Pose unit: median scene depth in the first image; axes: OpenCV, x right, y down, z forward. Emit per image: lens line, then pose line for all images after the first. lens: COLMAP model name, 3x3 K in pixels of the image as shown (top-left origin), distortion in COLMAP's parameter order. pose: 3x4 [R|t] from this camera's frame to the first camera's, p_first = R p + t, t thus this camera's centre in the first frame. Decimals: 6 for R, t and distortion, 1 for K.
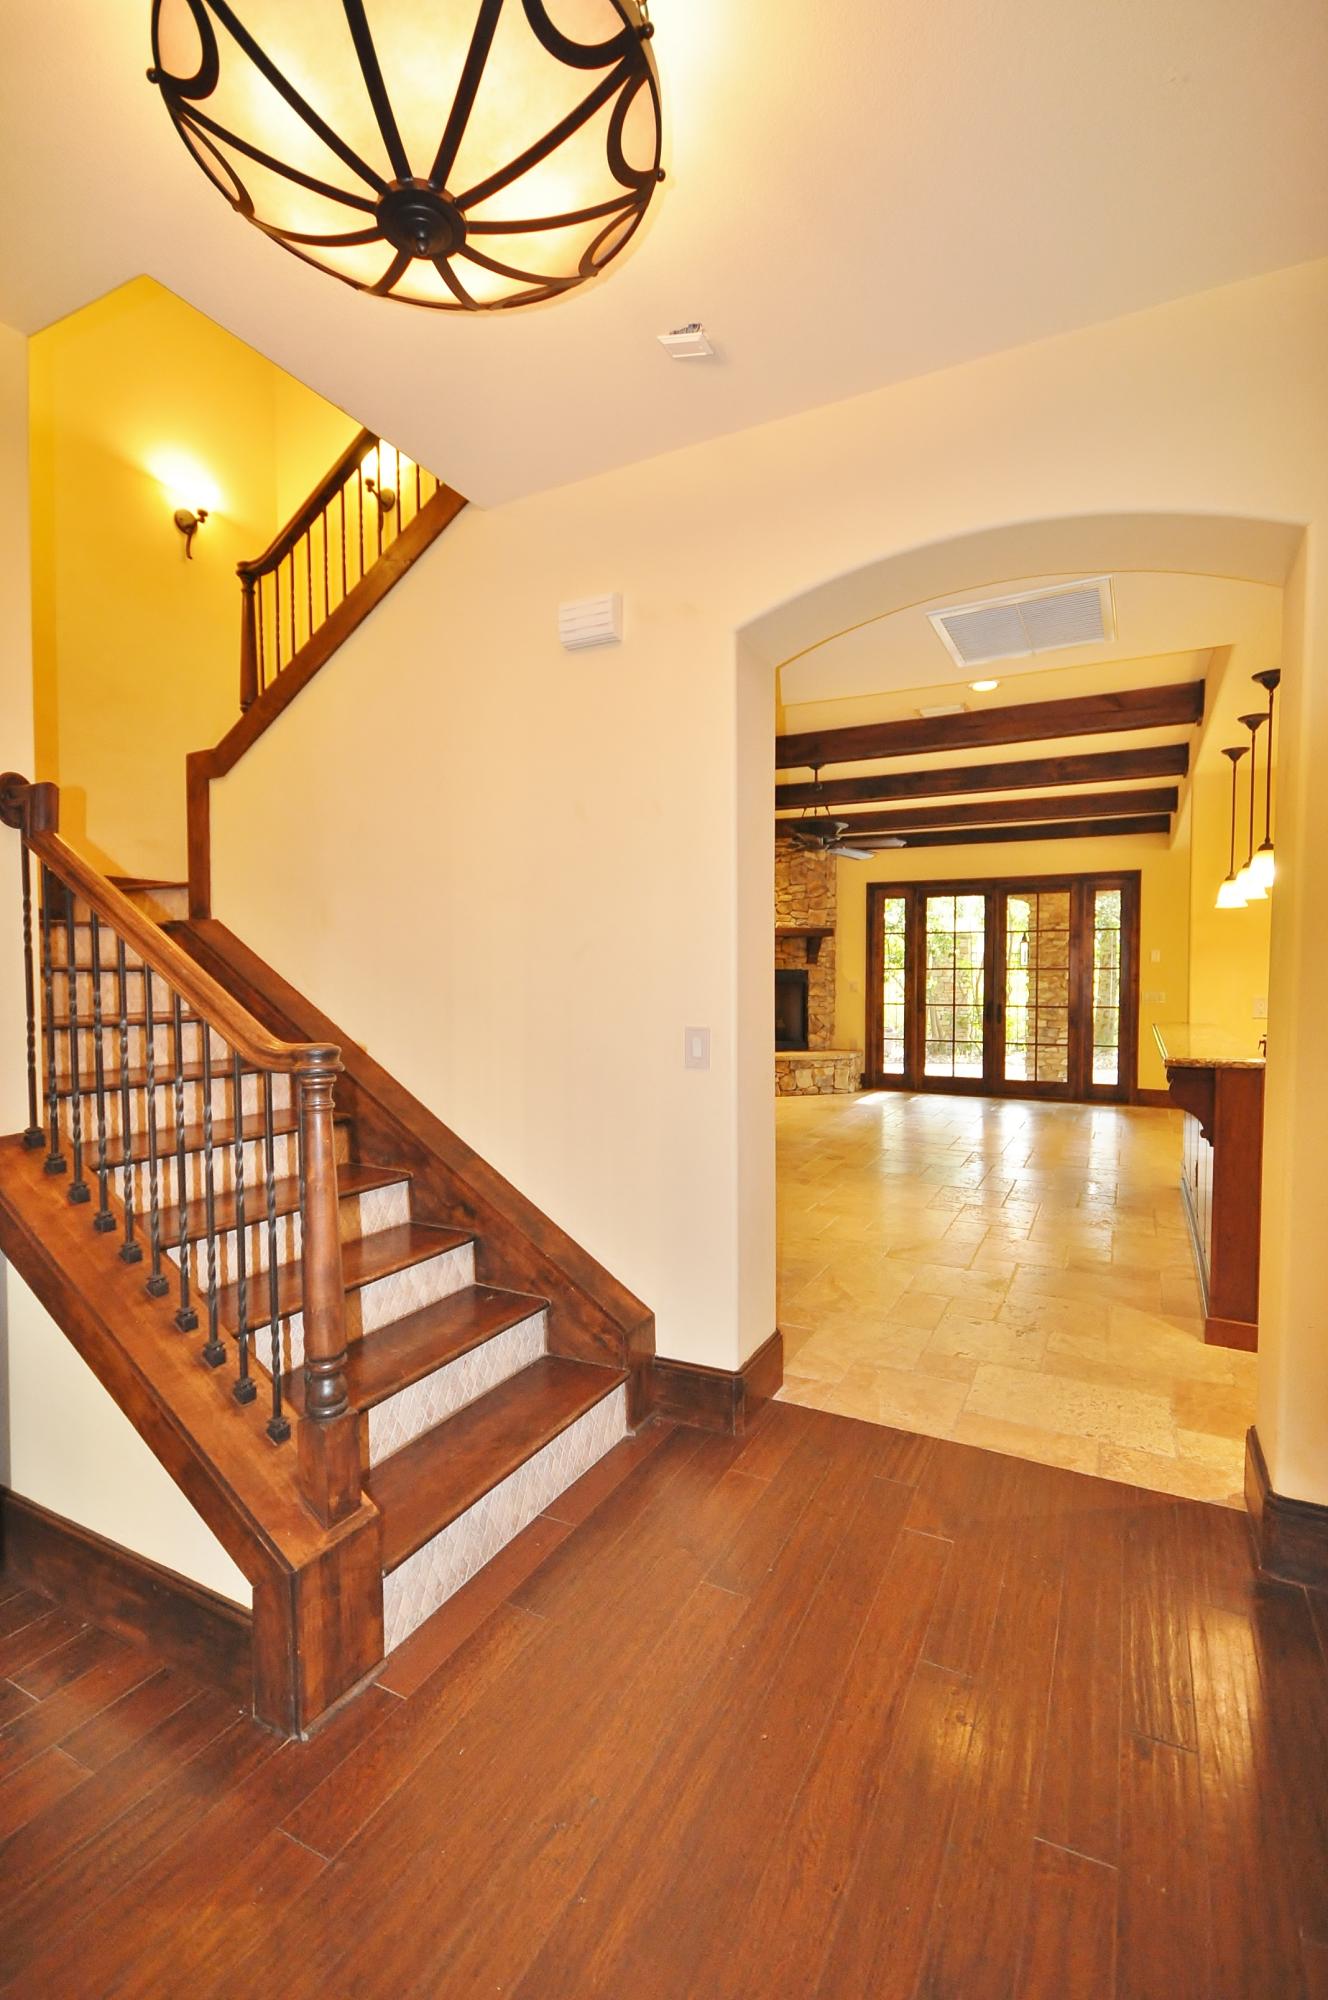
lens RADIAL K [[880.0, 0, 677.7], [0, 880.0, 1009.3], [0, 0, 1]] dist [0.003884, -0.007501]
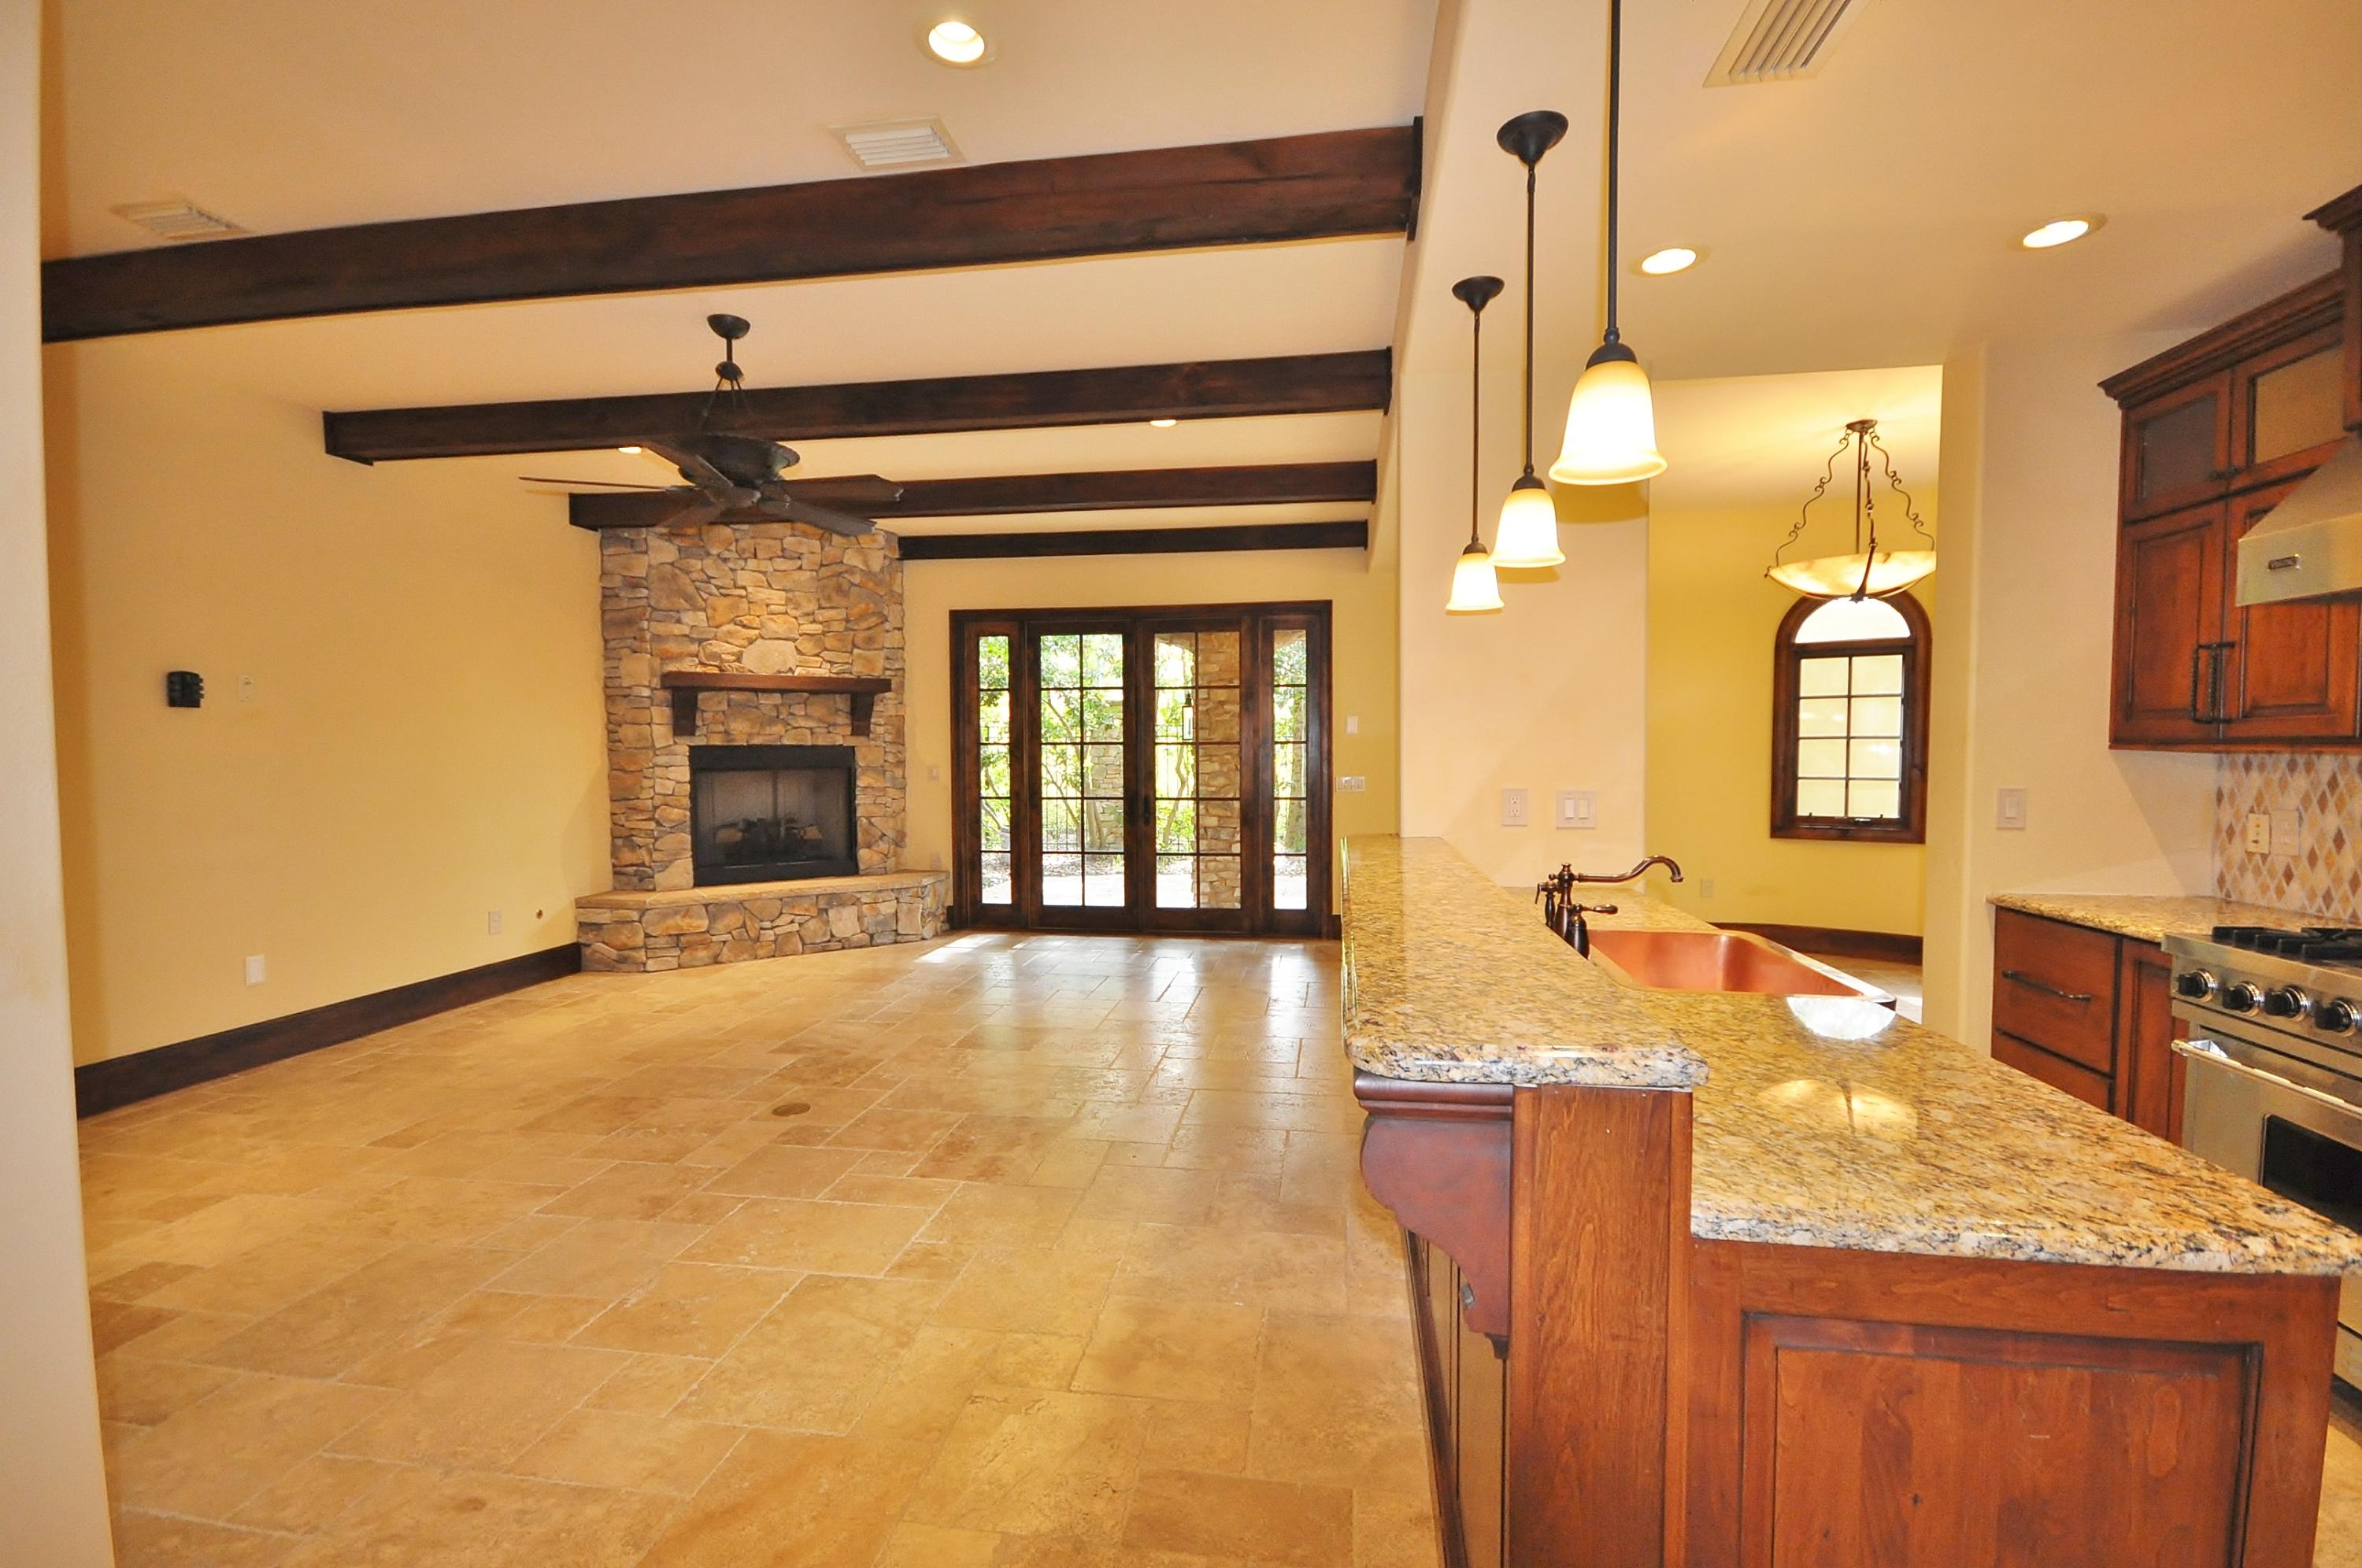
lens RADIAL K [[1039.2, 0, 1172.1], [0, 1039.2, 795.3], [0, 0, 1]] dist [0.003884, -0.007501]
pose [[0.949758, -0.016354, 0.312557, 0.133855], [0.016770, 0.999858, 0.001359, -0.007038], [-0.312535, 0.003951, 0.949898, 0.236030]]
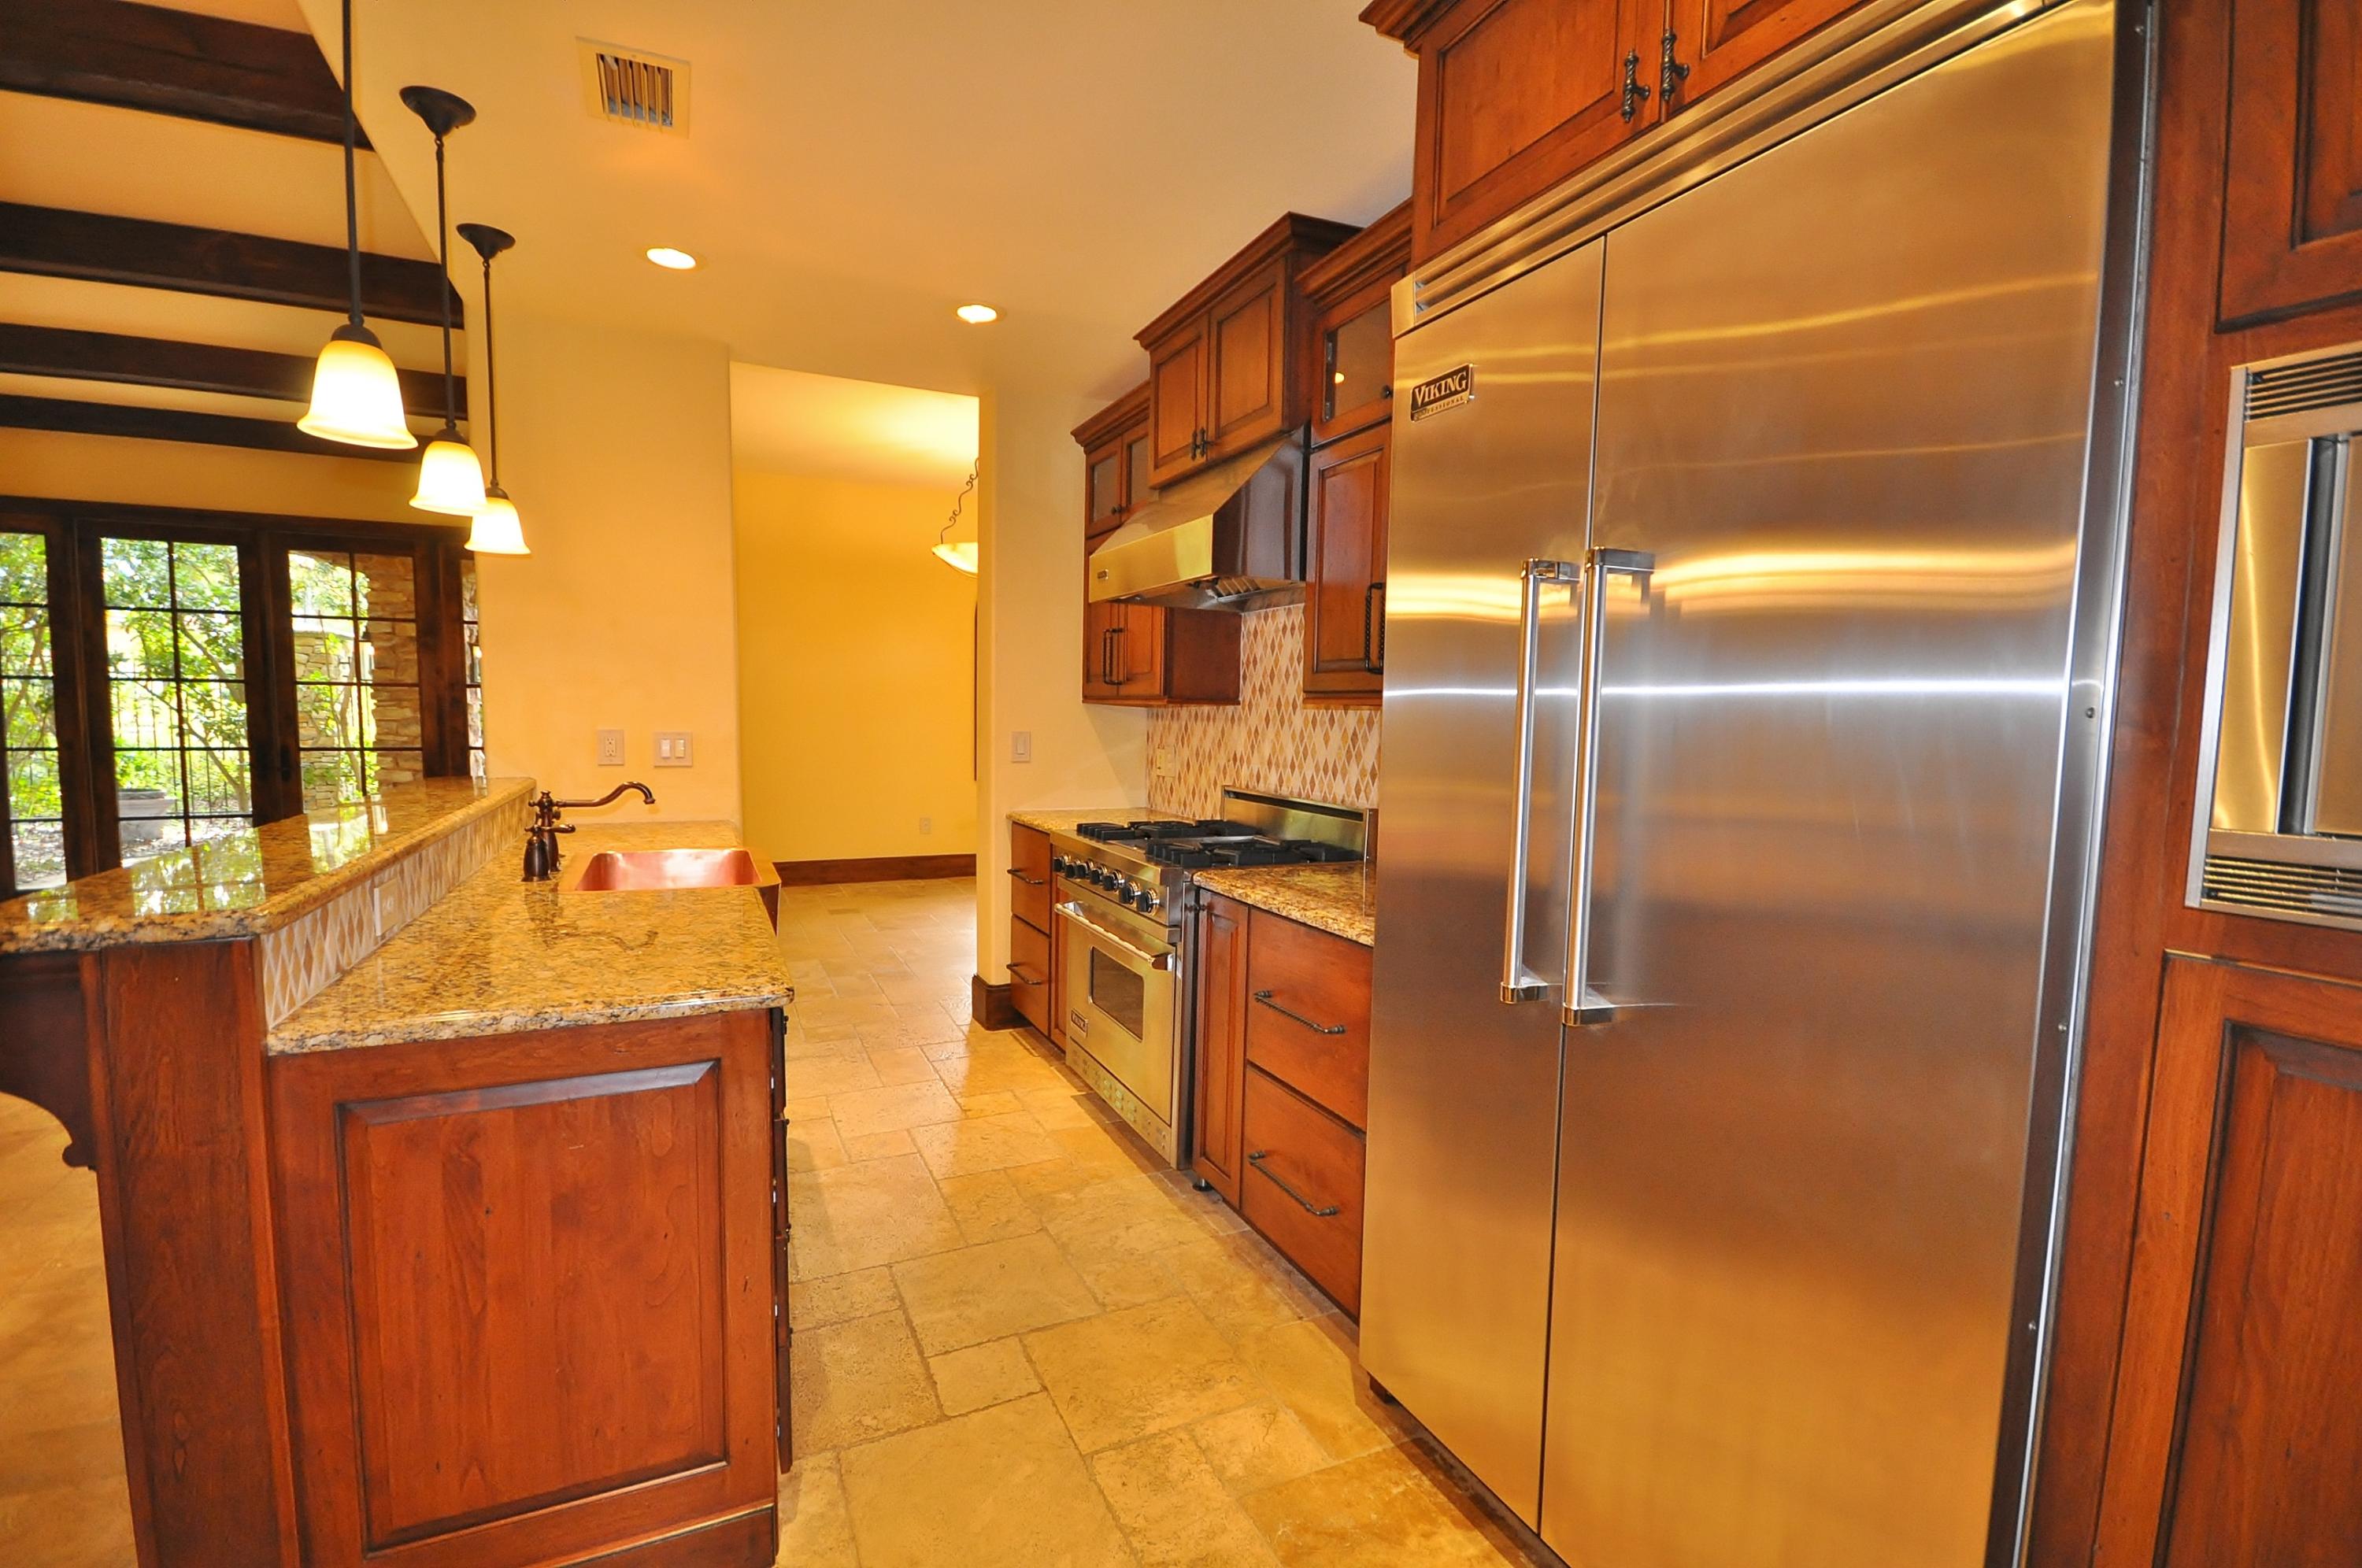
lens RADIAL K [[1039.2, 0, 1168.7], [0, 1039.2, 798.4], [0, 0, 1]] dist [0.003884, -0.007501]
pose [[0.607713, -0.056389, 0.792152, 0.179293], [0.018105, 0.998200, 0.057167, -0.000216], [-0.793950, -0.020400, 0.607640, 0.151673]]
